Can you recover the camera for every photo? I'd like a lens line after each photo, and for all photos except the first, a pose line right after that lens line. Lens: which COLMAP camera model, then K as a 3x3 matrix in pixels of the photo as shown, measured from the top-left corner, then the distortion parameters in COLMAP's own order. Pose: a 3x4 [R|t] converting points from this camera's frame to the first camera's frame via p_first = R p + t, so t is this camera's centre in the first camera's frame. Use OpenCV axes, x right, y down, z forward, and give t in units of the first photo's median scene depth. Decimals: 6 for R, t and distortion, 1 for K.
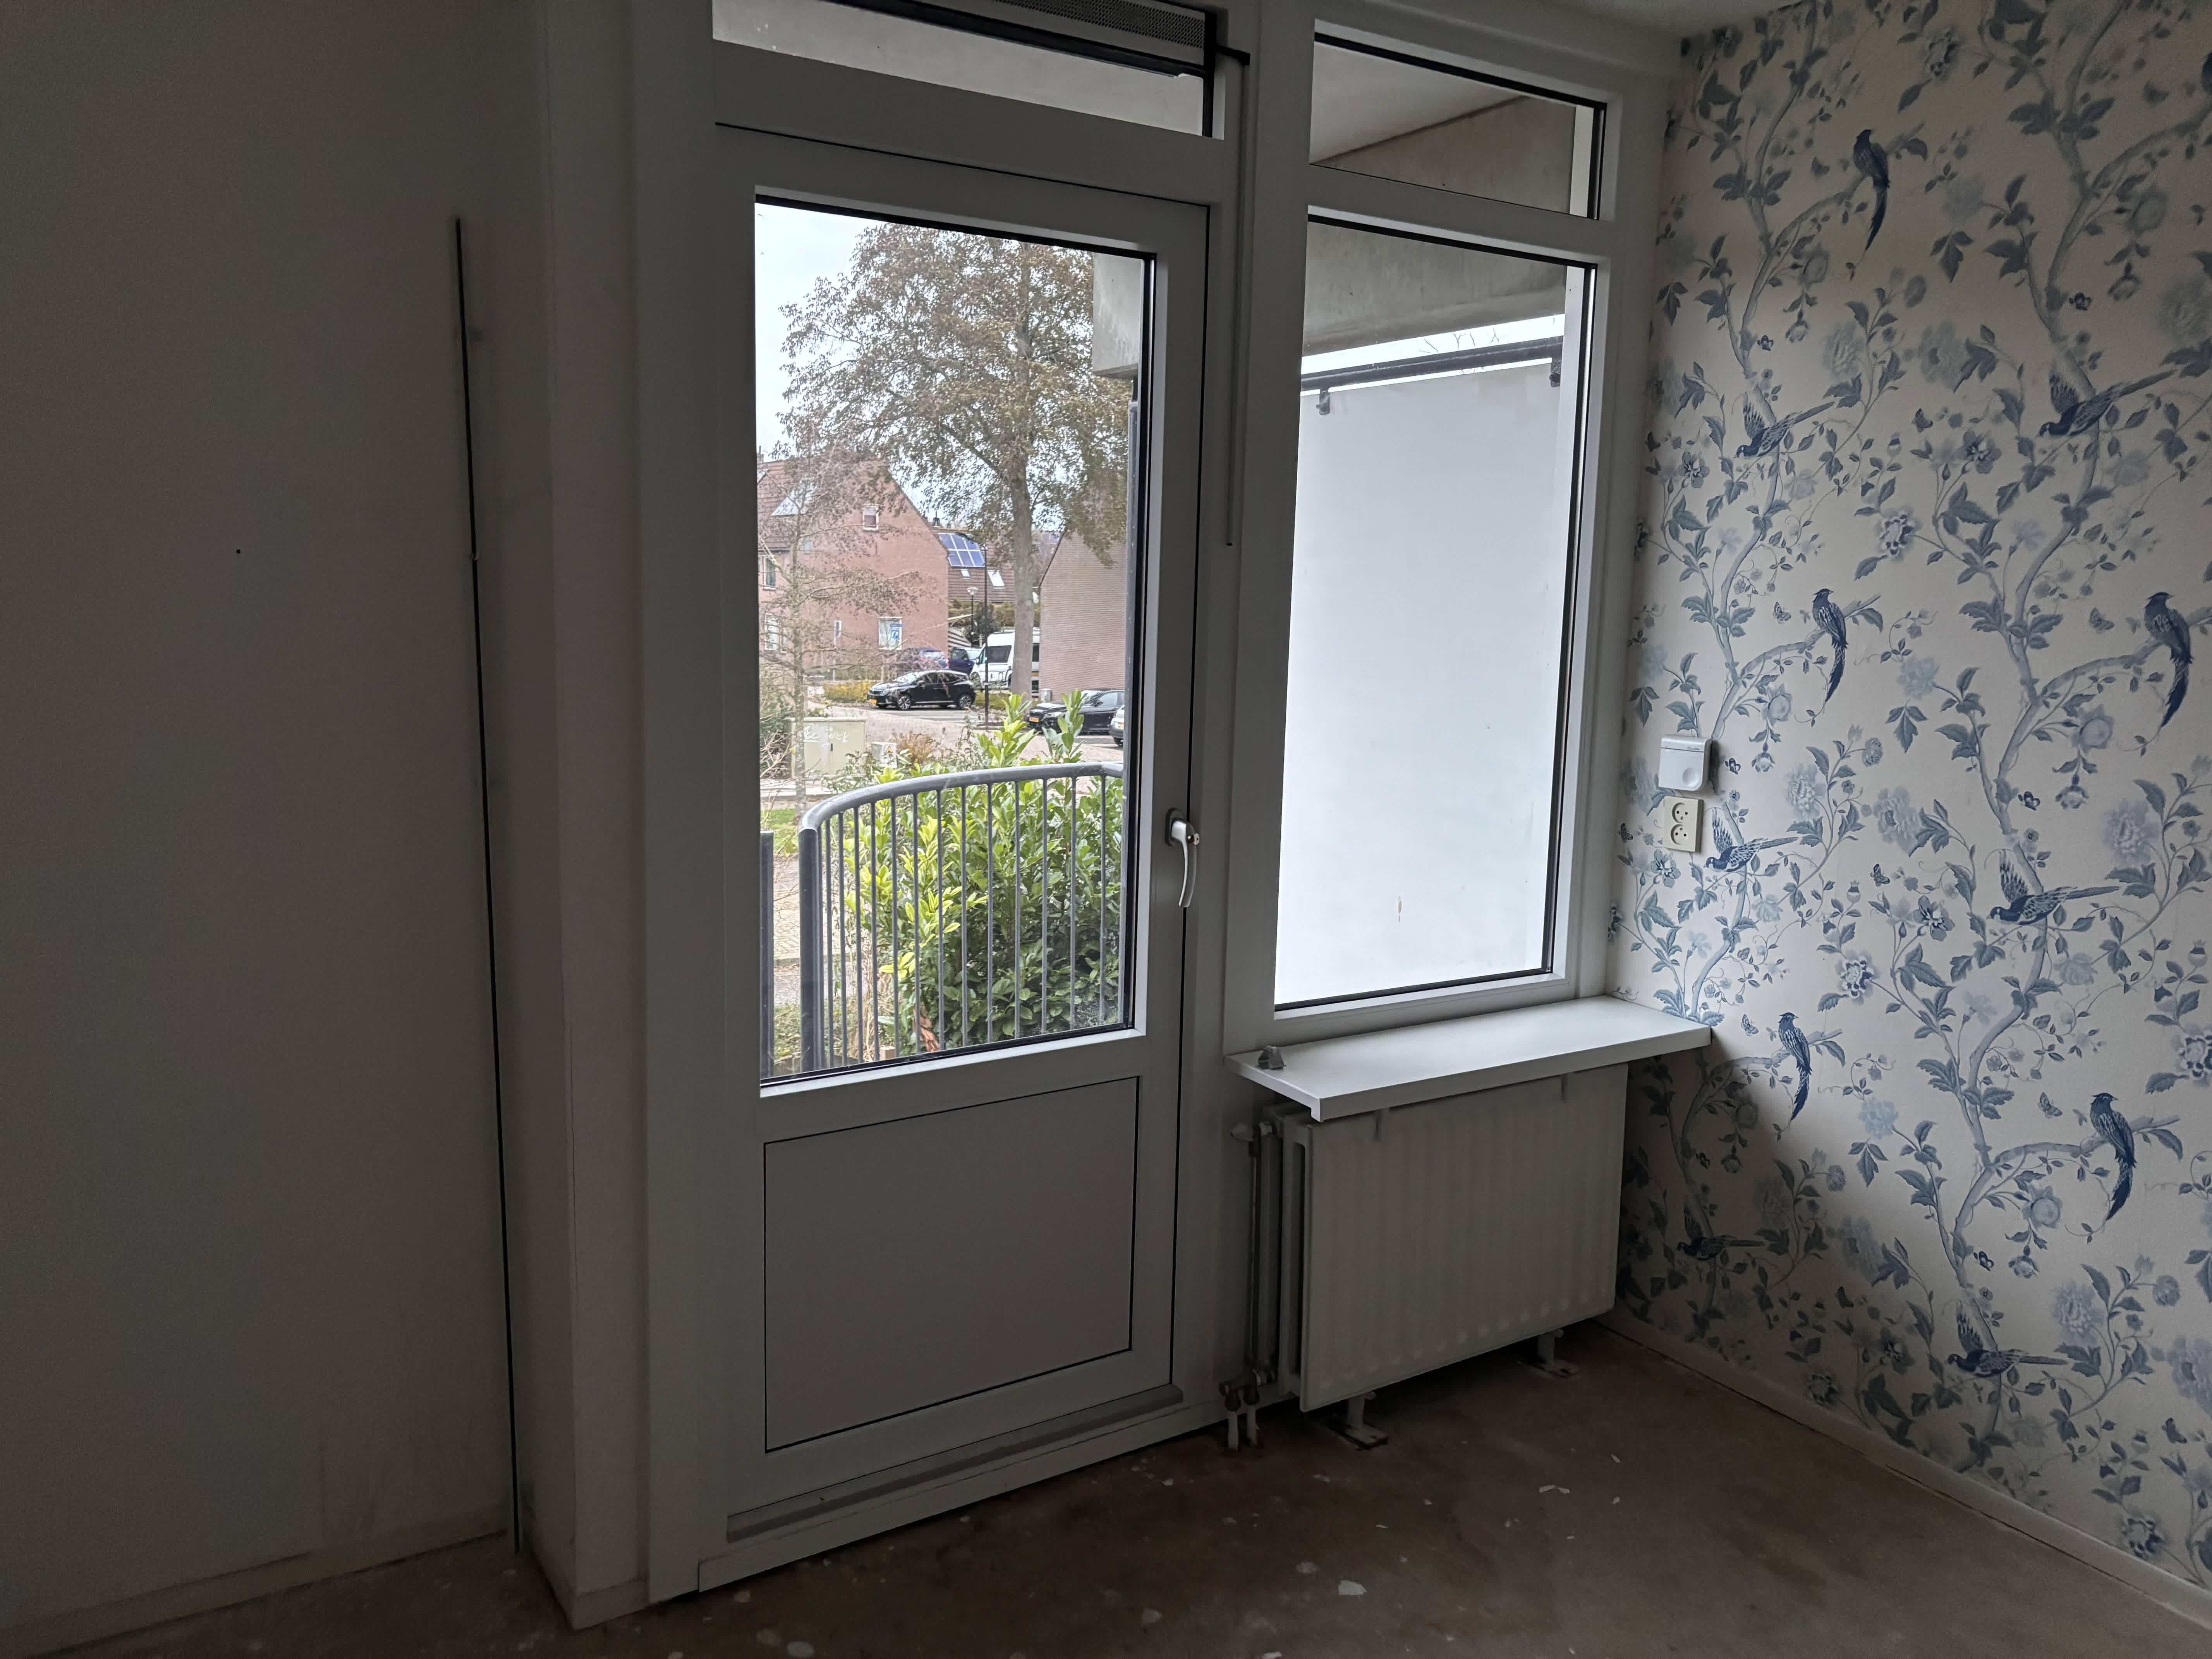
lens RADIAL K [[1727.6, 0, 1113.7], [0, 1727.6, 830.0], [0, 0, 1]] dist [0.026710, -0.010212]
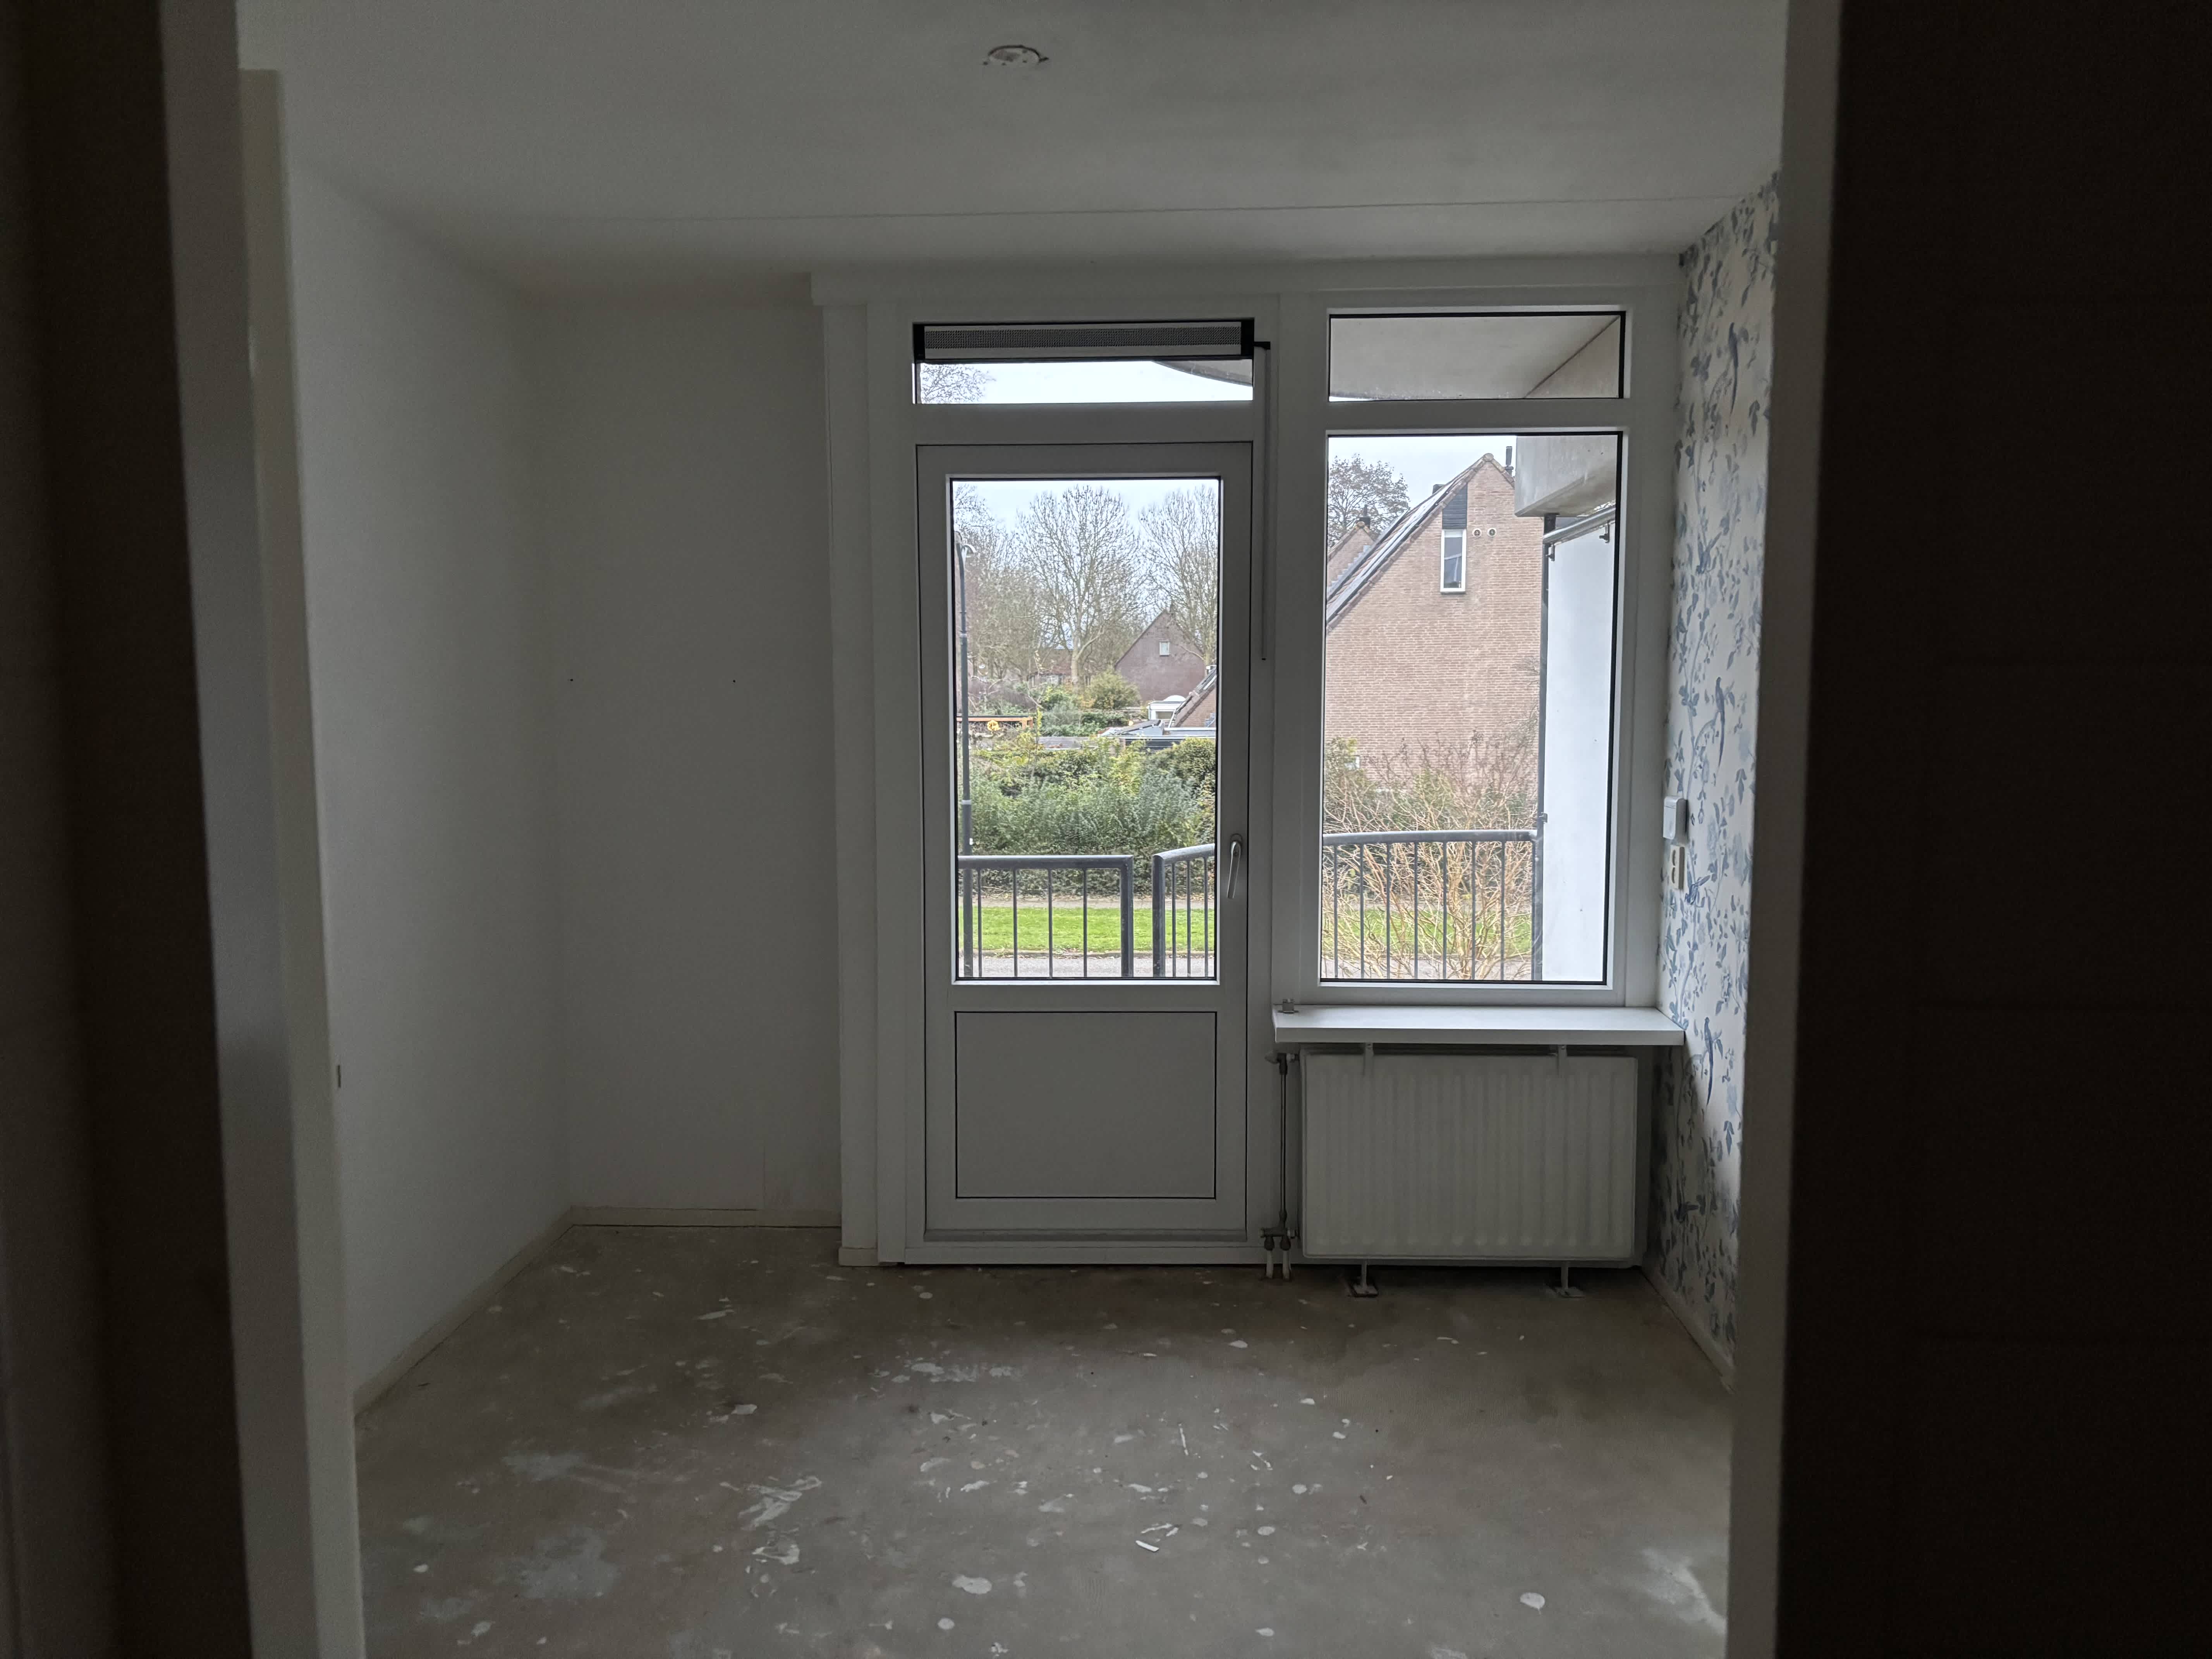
lens RADIAL K [[1727.6, 0, 1084.6], [0, 1727.6, 842.8], [0, 0, 1]] dist [0.026710, -0.010212]
pose [[0.809491, 0.032371, -0.586239, 0.785924], [-0.065310, 0.997247, -0.035114, 0.056194], [0.583488, 0.066712, 0.809377, -0.285495]]
